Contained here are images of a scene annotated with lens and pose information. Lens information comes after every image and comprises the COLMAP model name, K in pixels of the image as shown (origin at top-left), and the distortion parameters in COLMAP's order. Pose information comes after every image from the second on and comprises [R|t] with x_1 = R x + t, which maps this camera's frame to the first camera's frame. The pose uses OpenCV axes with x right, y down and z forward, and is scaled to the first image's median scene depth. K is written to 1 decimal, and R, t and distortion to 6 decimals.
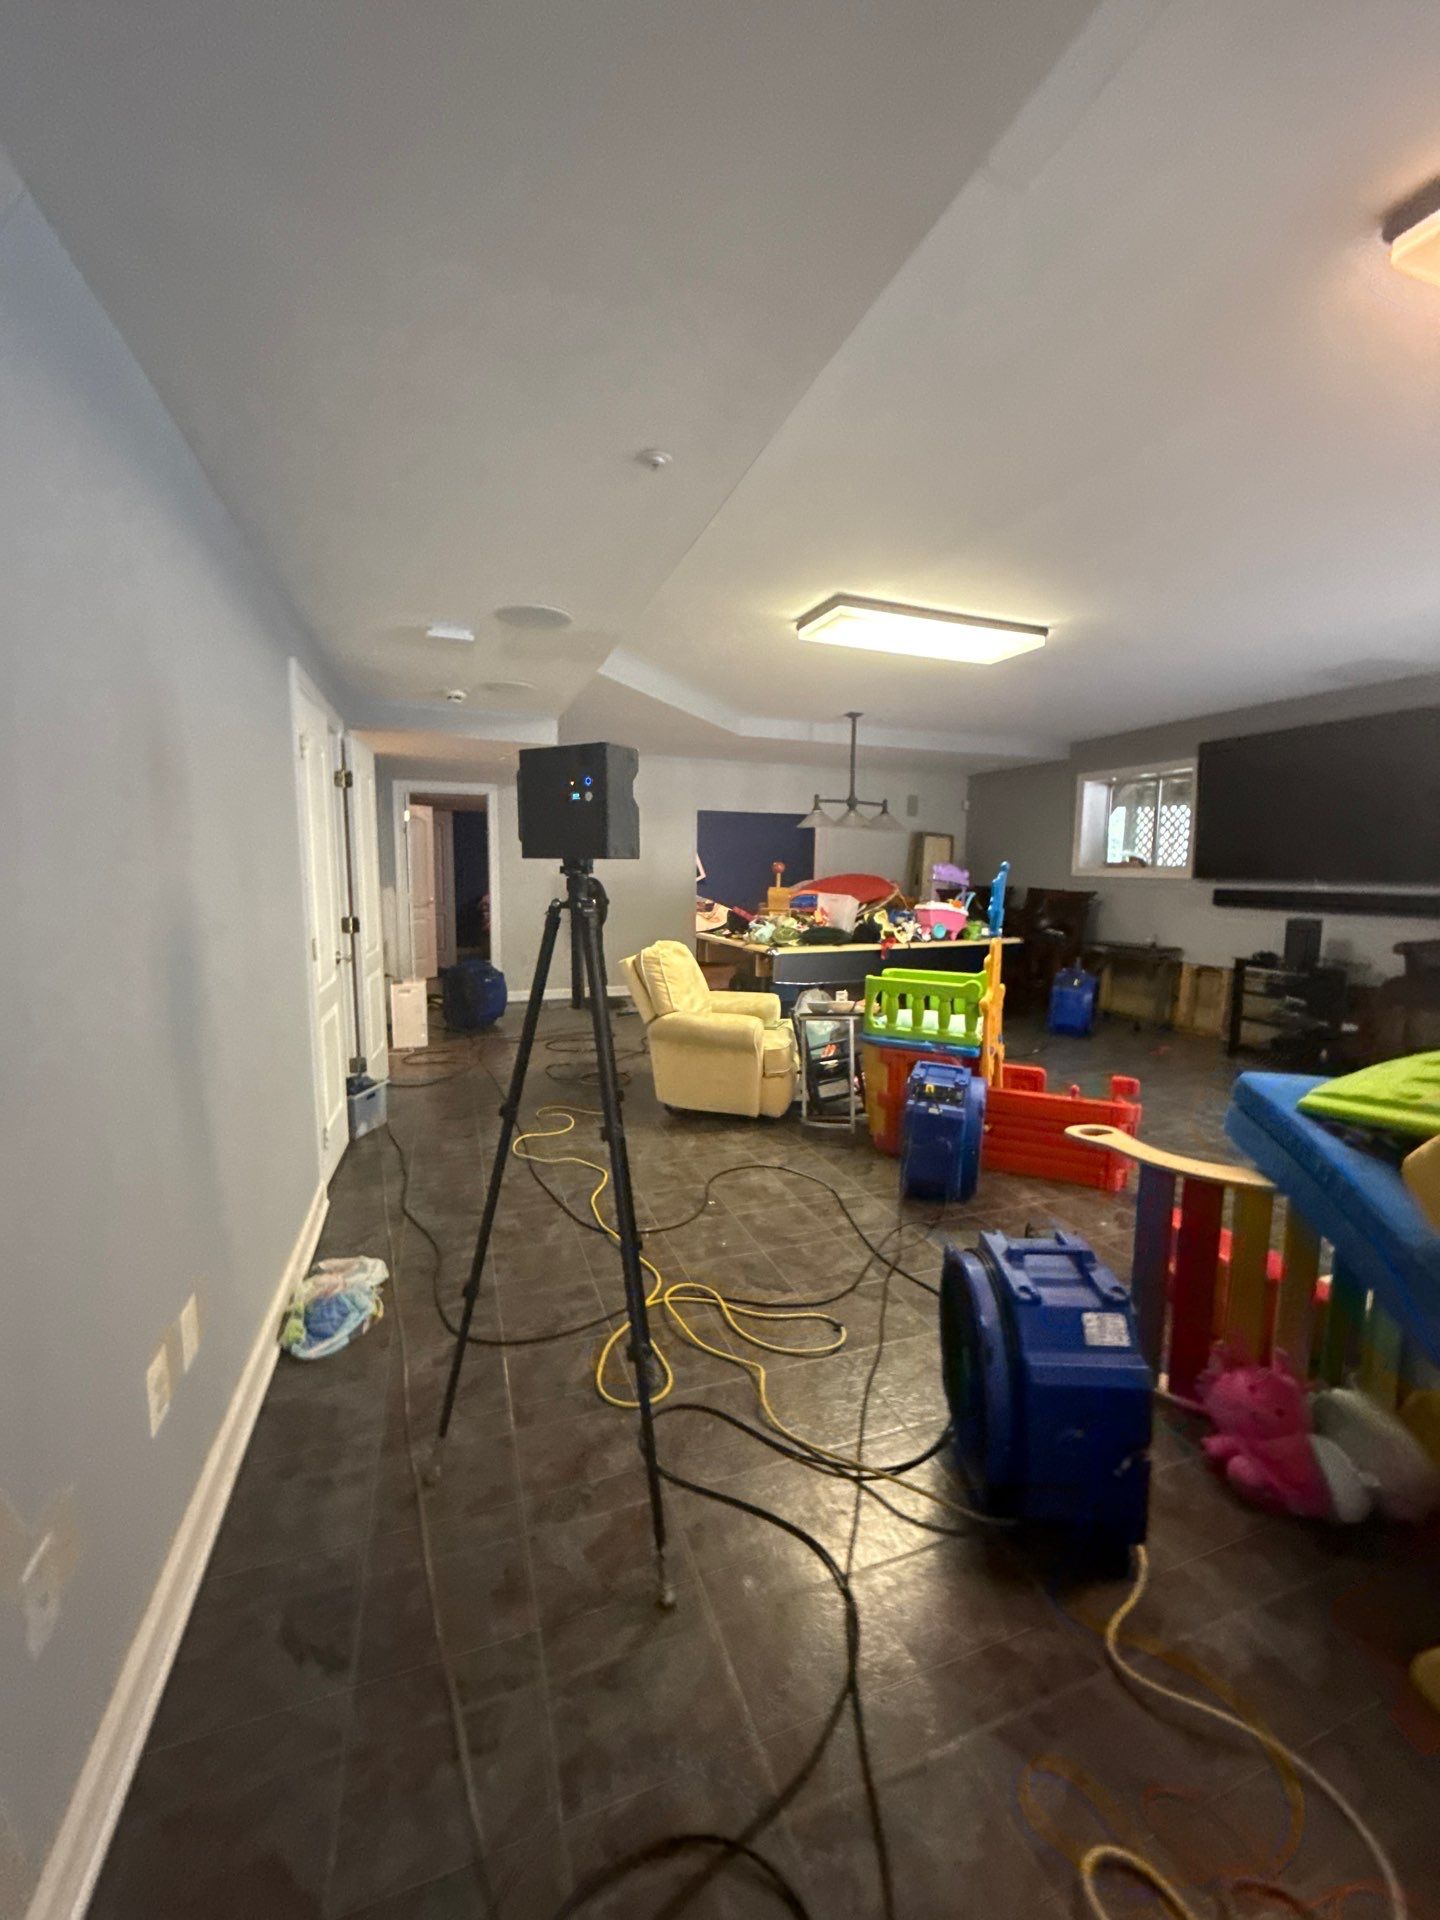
lens RADIAL K [[761.3, 0, 720.0], [0, 761.3, 960.0], [0, 0, 1]] dist [-0.001202, -0.000037]
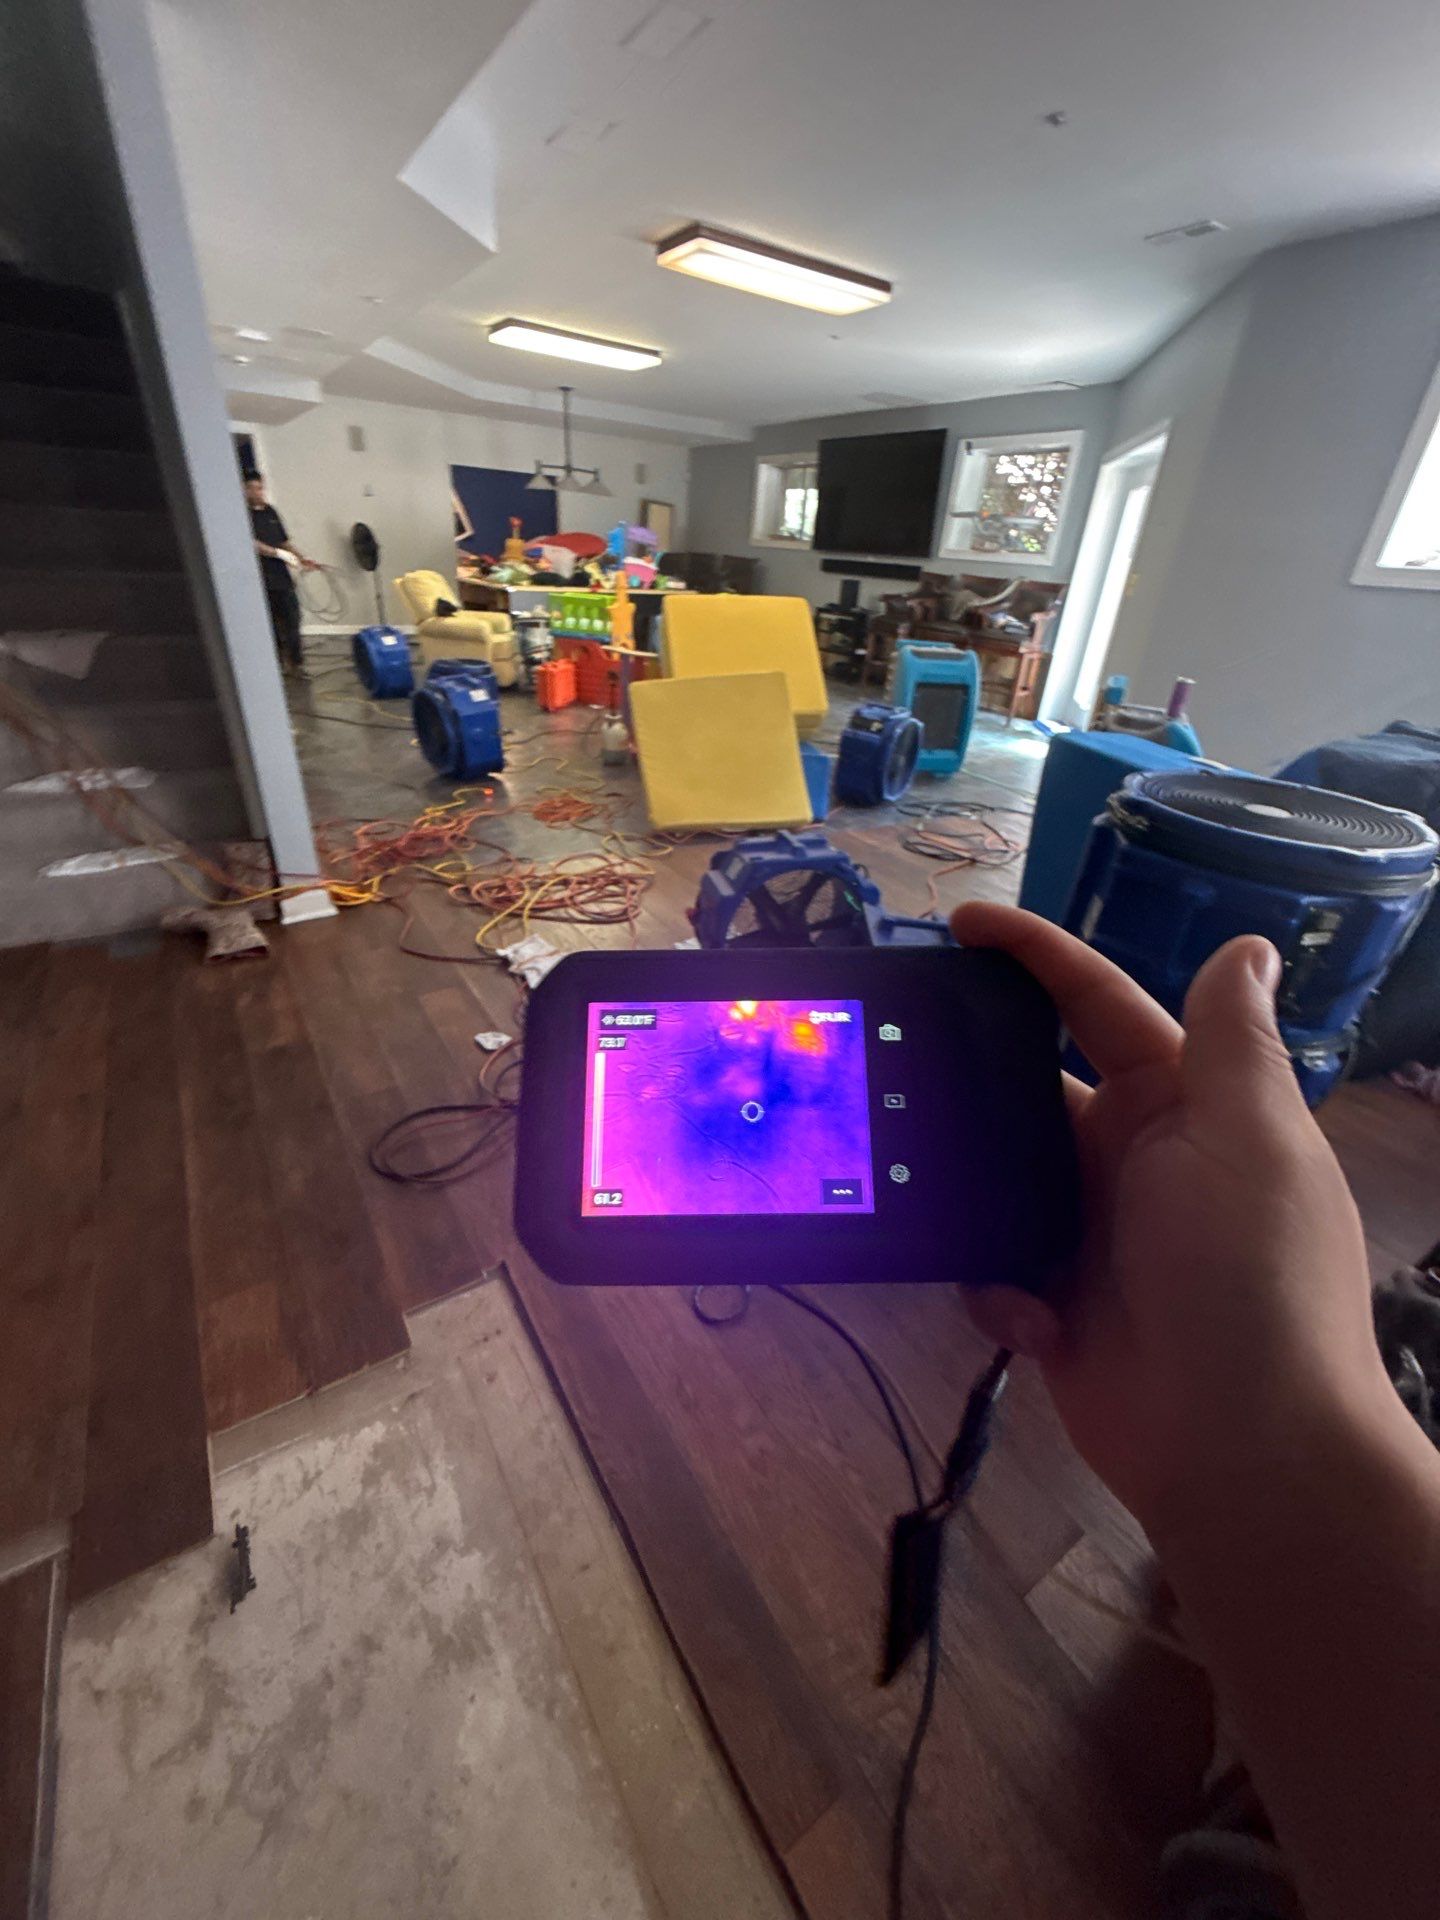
lens RADIAL K [[761.3, 0, 720.0], [0, 761.3, 960.0], [0, 0, 1]] dist [-0.001202, -0.000037]
pose [[0.971036, -0.065390, 0.229809, 0.073365], [-0.025272, 0.928318, 0.370927, 0.085756], [-0.237591, -0.365992, 0.899778, -0.551632]]
